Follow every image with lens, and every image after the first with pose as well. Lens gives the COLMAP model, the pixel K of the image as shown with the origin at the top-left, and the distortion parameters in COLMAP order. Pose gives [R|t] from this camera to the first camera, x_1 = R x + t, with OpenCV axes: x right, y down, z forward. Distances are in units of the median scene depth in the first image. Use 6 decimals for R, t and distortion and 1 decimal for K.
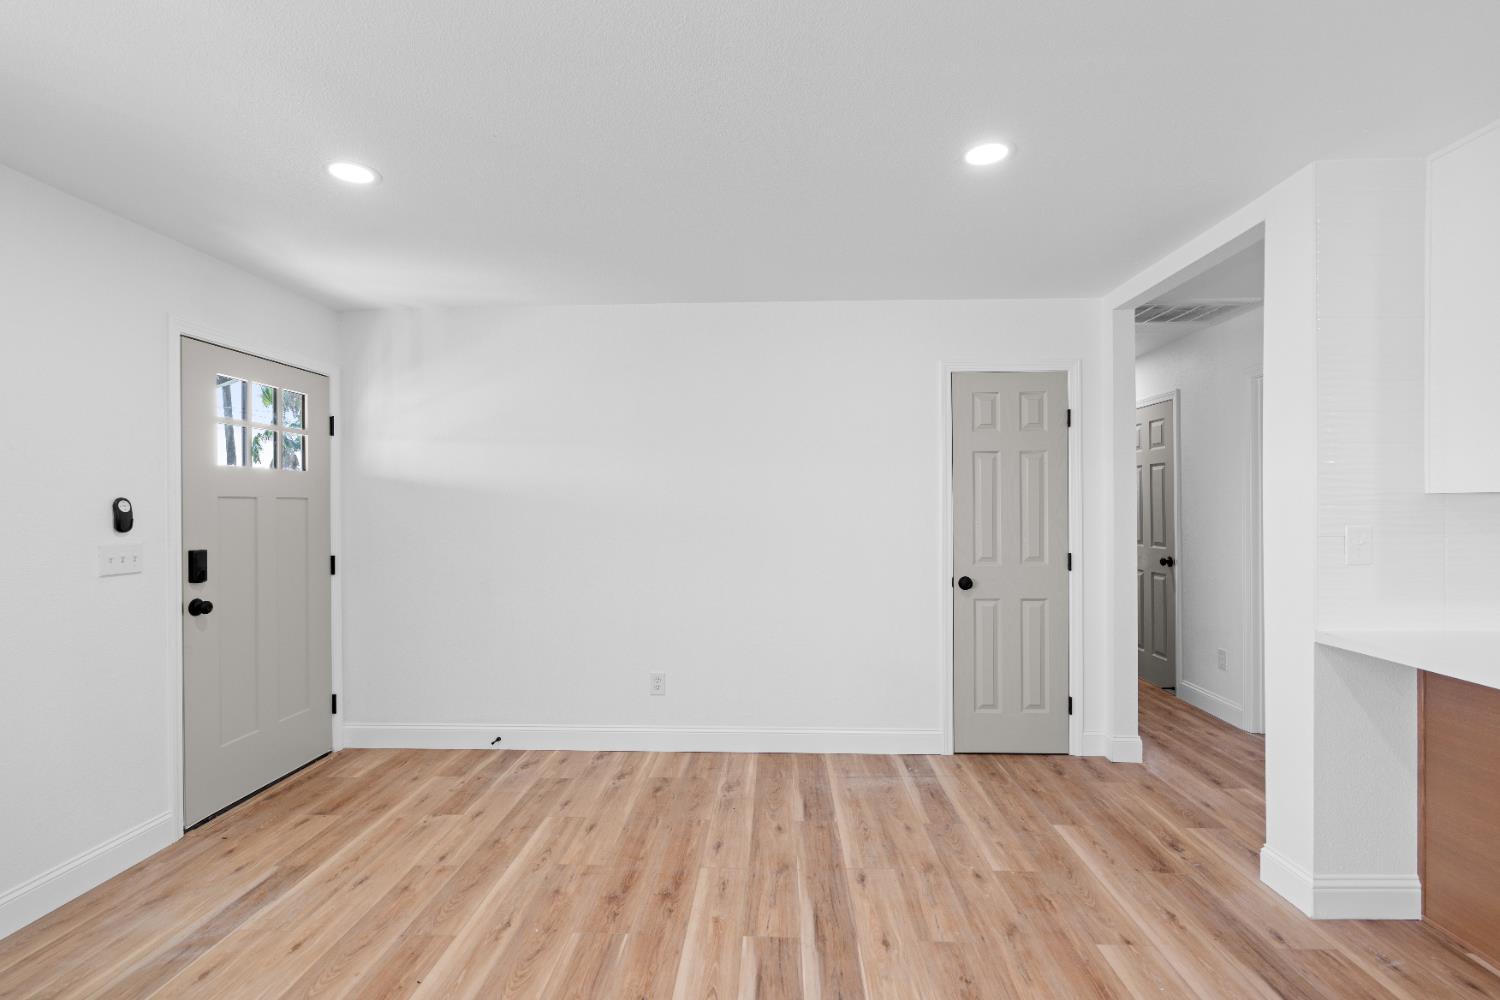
lens RADIAL K [[680.8, 0, 748.1], [0, 680.8, 506.7], [0, 0, 1]] dist [0.002180, 0.000405]
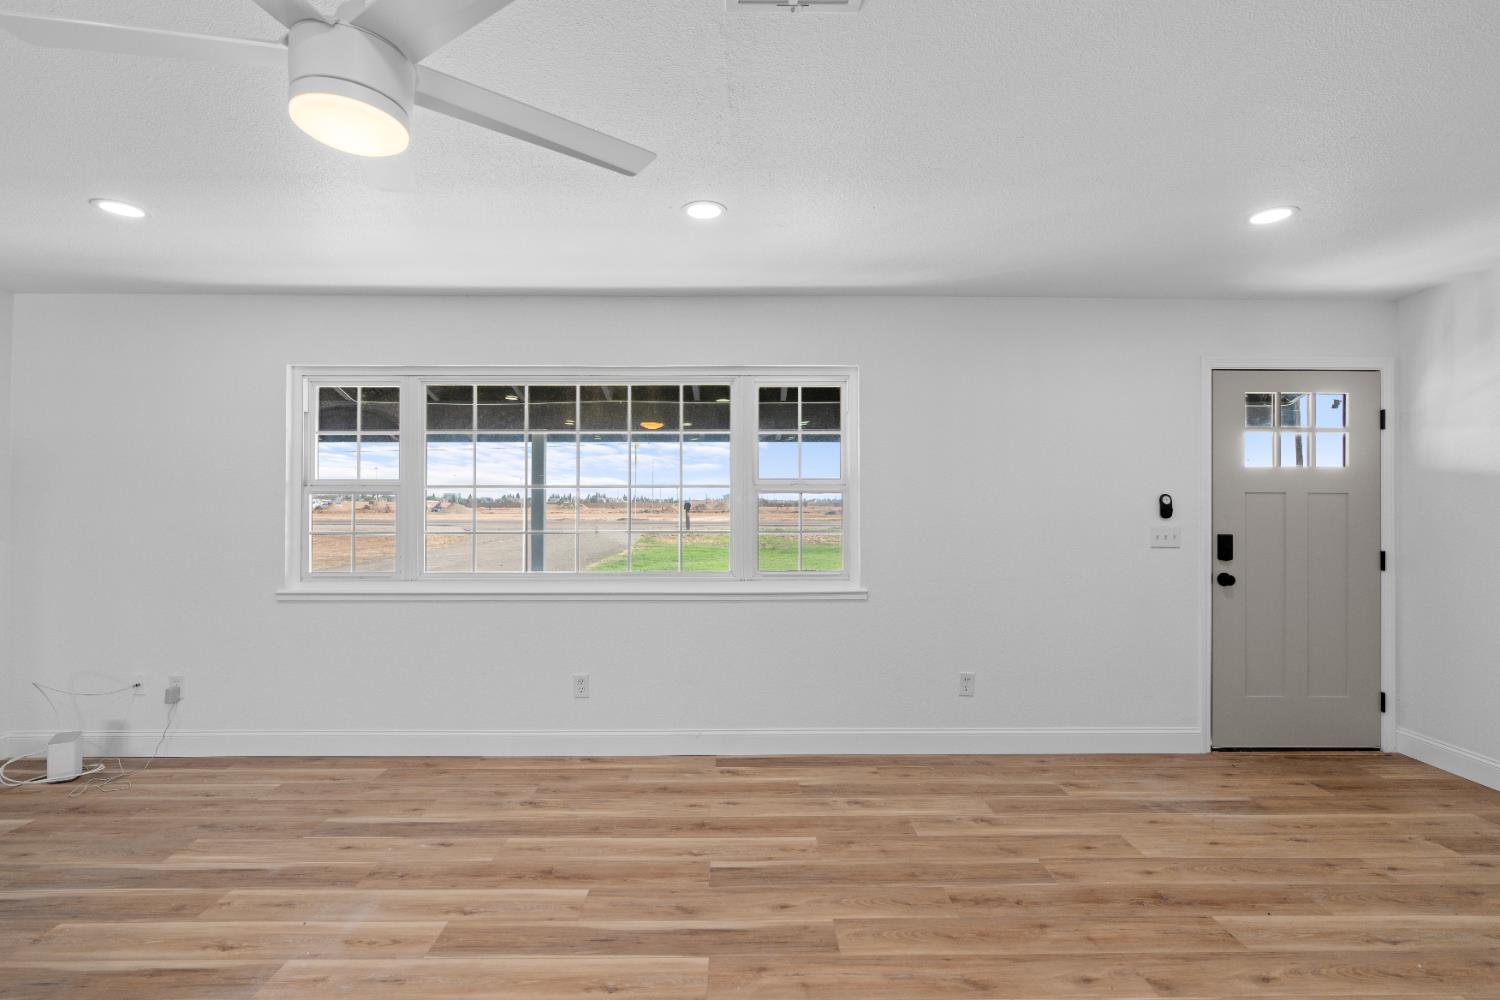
lens RADIAL K [[680.8, 0, 752.9], [0, 680.8, 503.5], [0, 0, 1]] dist [0.002180, 0.000405]
pose [[0.071689, 0.011953, -0.997355, 0.419616], [-0.006370, 0.999913, 0.011526, -0.004135], [0.997407, 0.005527, 0.071758, 0.028458]]
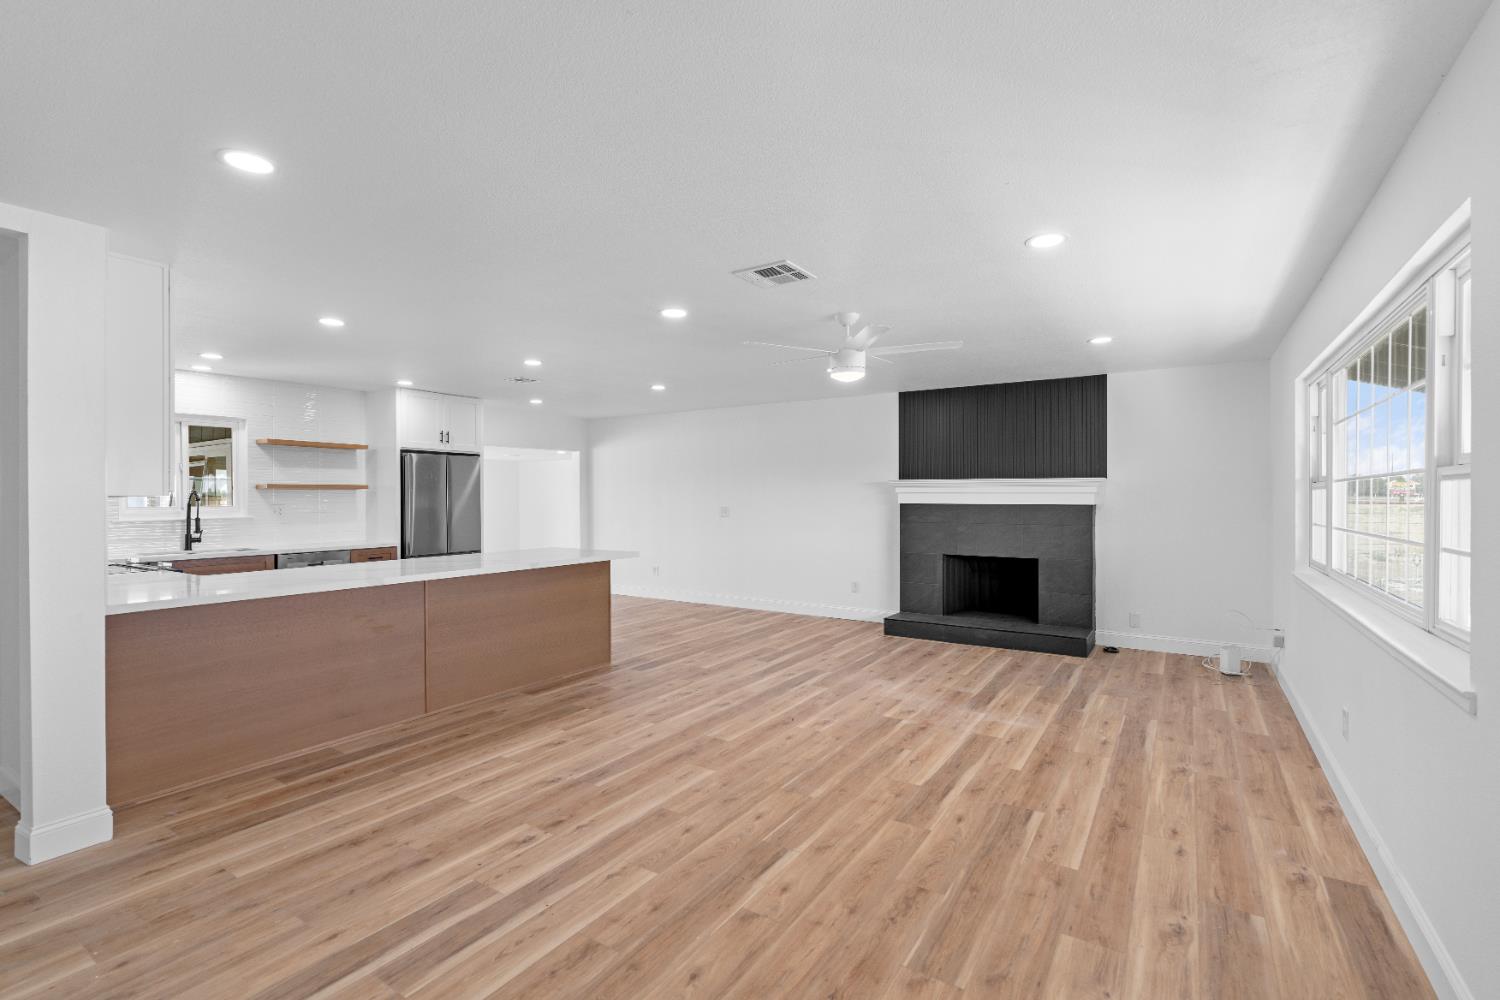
lens RADIAL K [[680.8, 0, 753.8], [0, 680.8, 503.1], [0, 0, 1]] dist [0.002180, 0.000405]
pose [[-0.868597, 0.009078, 0.495436, -0.633077], [0.013659, 0.999891, 0.005626, 0.001493], [-0.495331, 0.011654, -0.868626, 1.169334]]
